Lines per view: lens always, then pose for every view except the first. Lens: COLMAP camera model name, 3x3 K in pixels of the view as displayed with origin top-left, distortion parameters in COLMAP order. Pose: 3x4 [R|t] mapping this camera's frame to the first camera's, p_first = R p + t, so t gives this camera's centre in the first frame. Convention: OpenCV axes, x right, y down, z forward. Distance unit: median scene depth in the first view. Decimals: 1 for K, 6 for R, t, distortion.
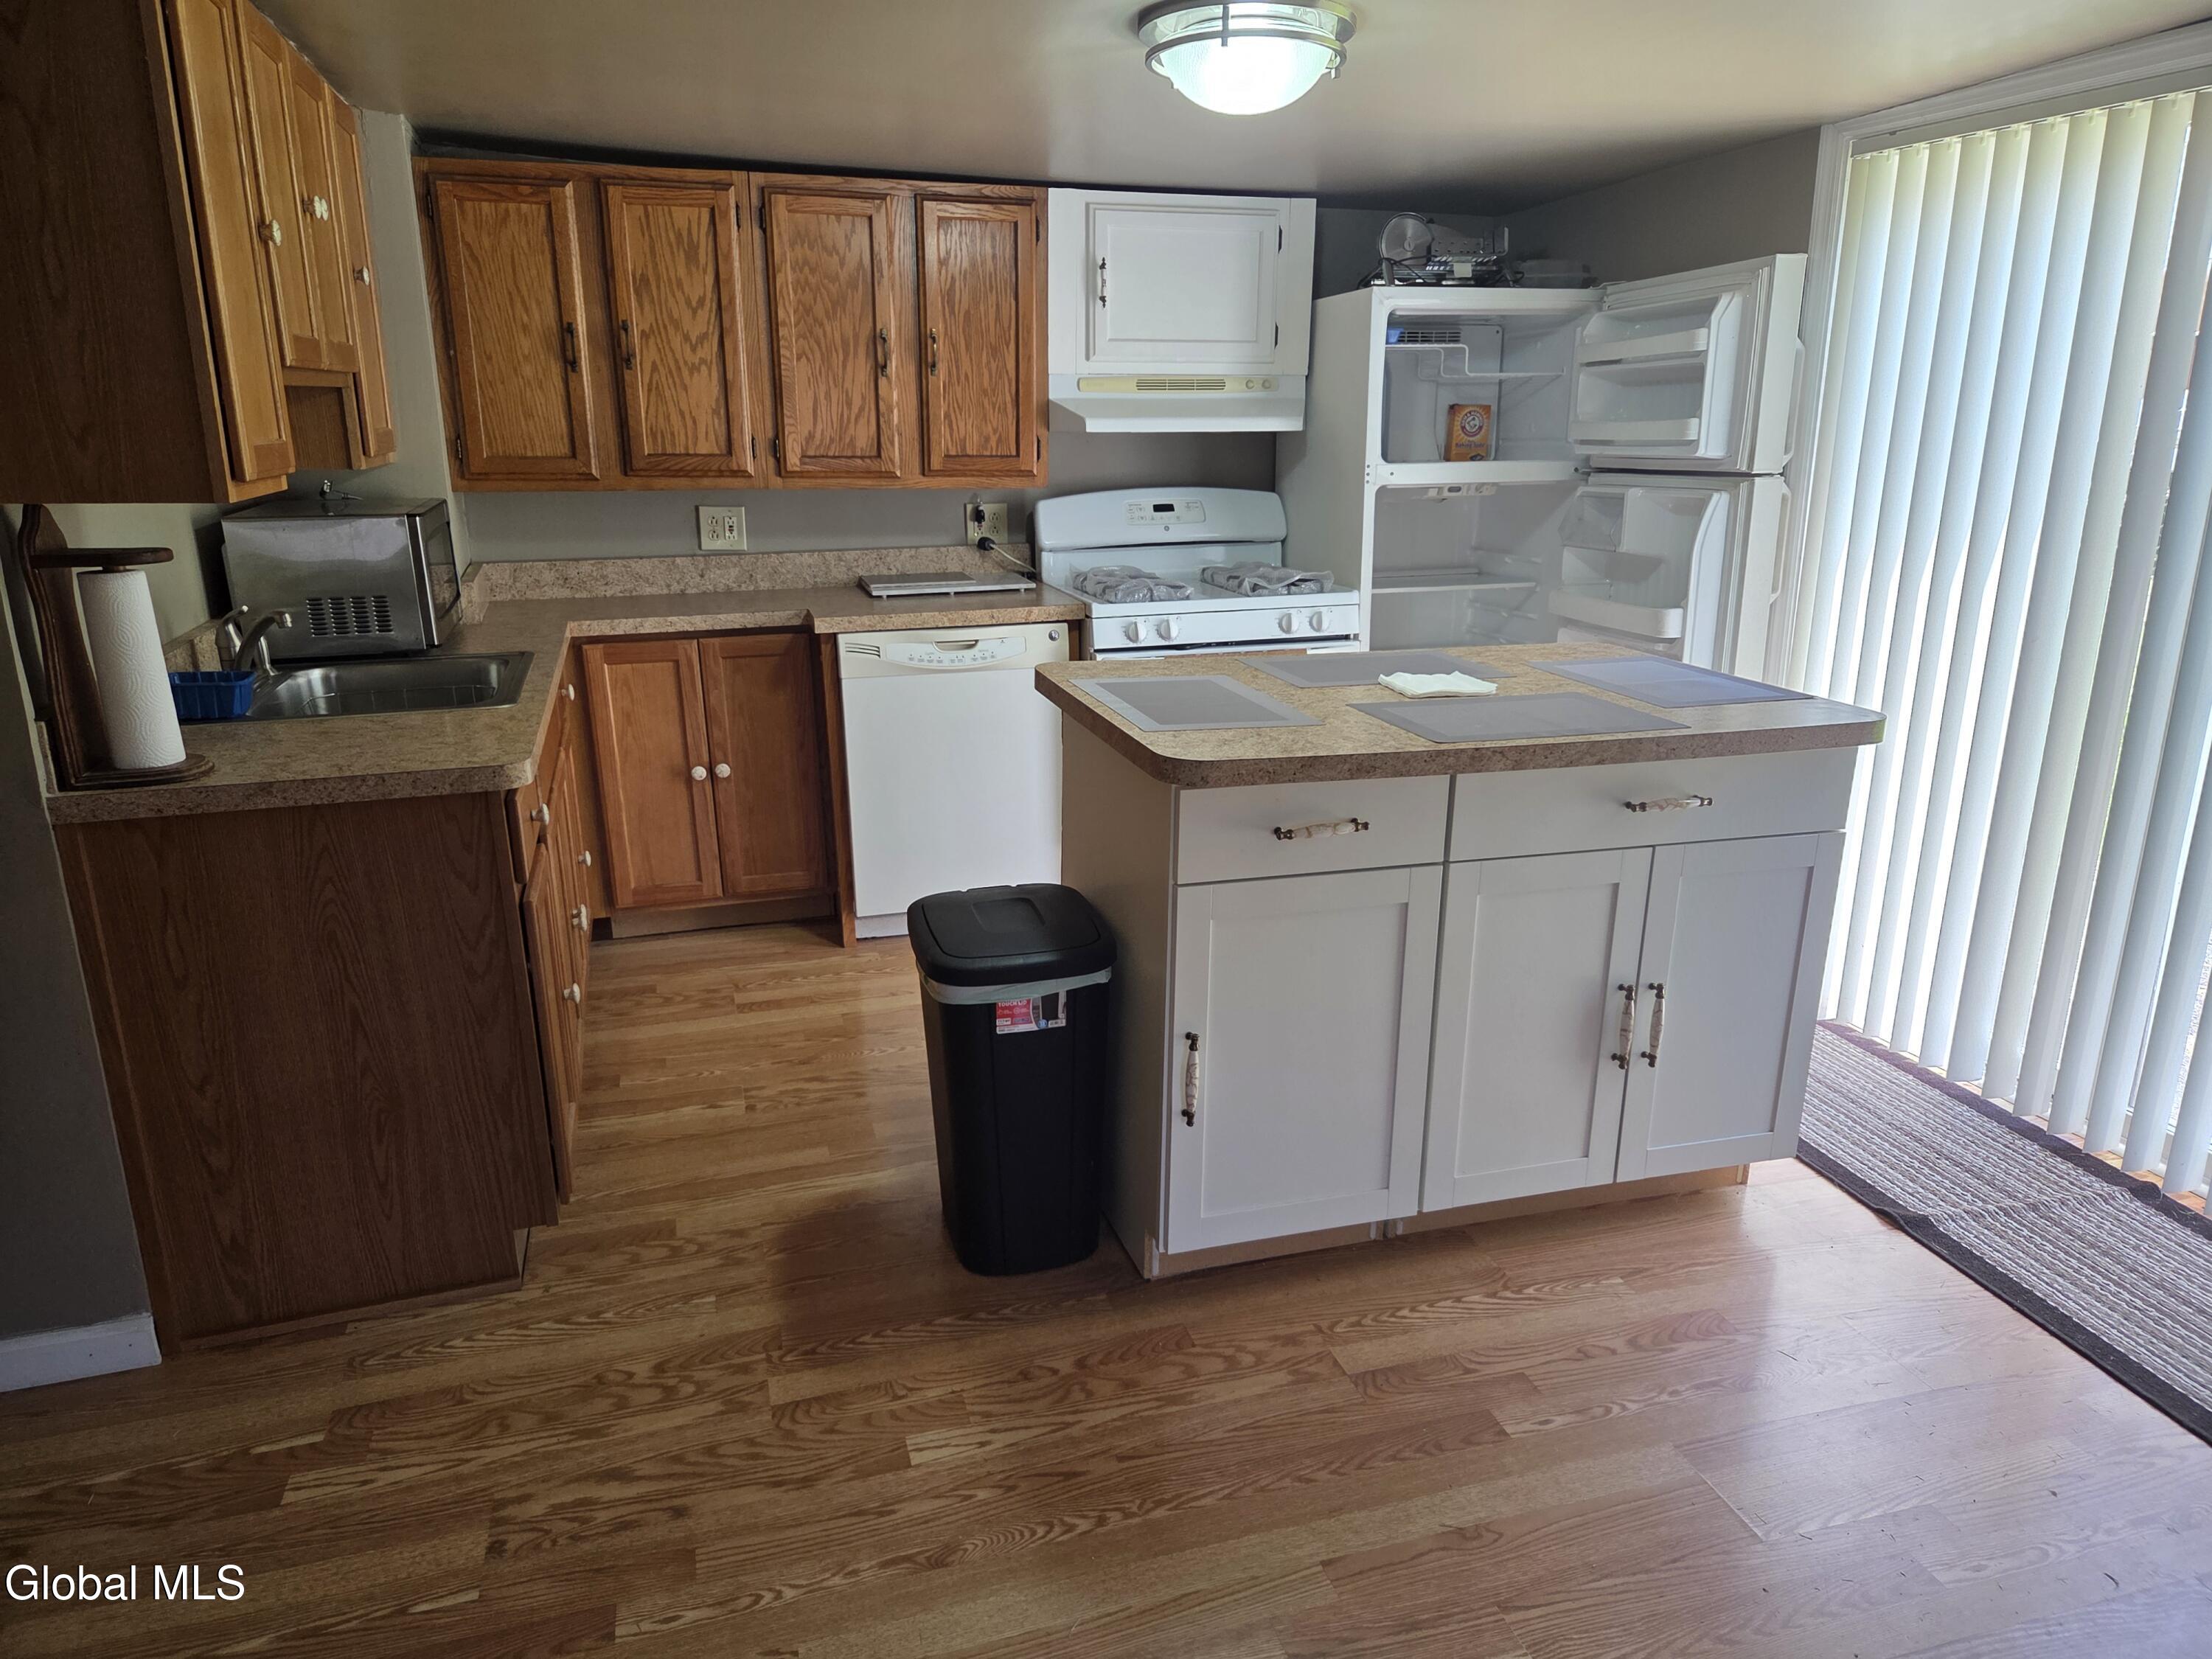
lens RADIAL K [[1478.9, 0, 1111.2], [0, 1478.9, 842.7], [0, 0, 1]] dist [0.051577, -0.018697]
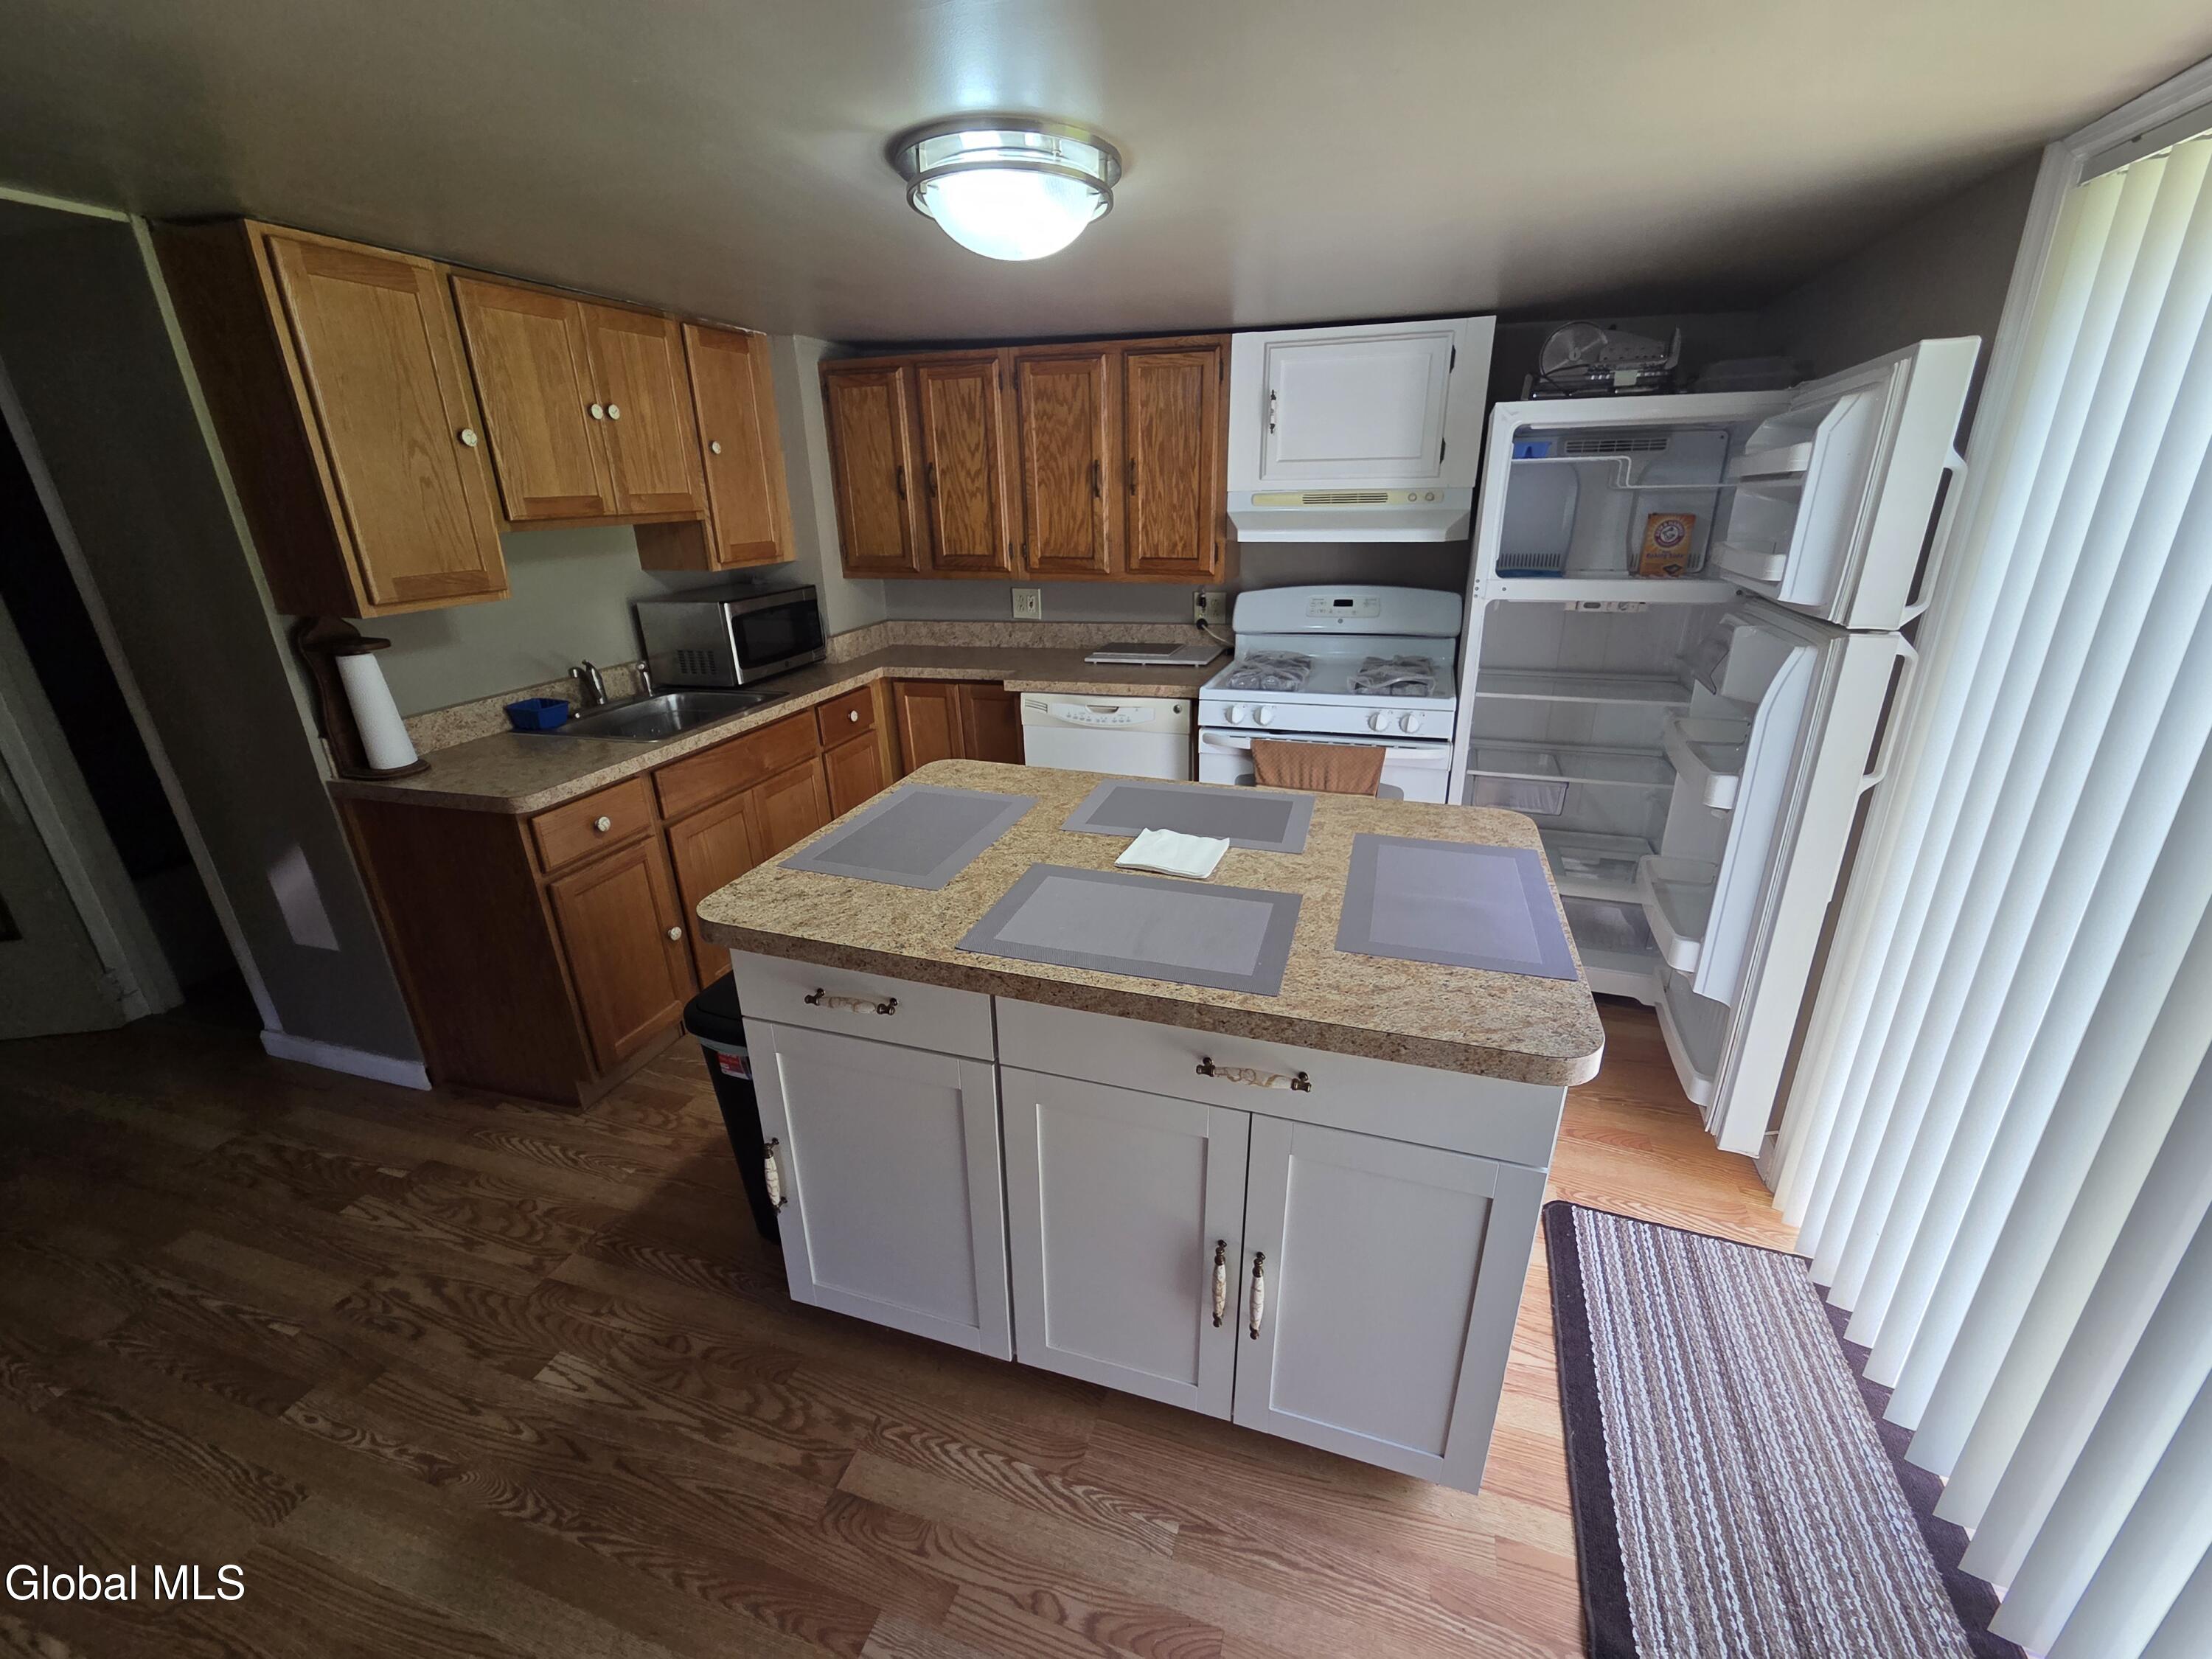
lens RADIAL K [[902.4, 0, 1115.0], [0, 902.4, 831.4], [0, 0, 1]] dist [0.003762, -0.001598]
pose [[0.823520, 0.190601, -0.534308, 0.343932], [-0.142153, 0.981151, 0.130903, -0.132341], [0.549187, -0.031847, 0.835092, 0.339856]]
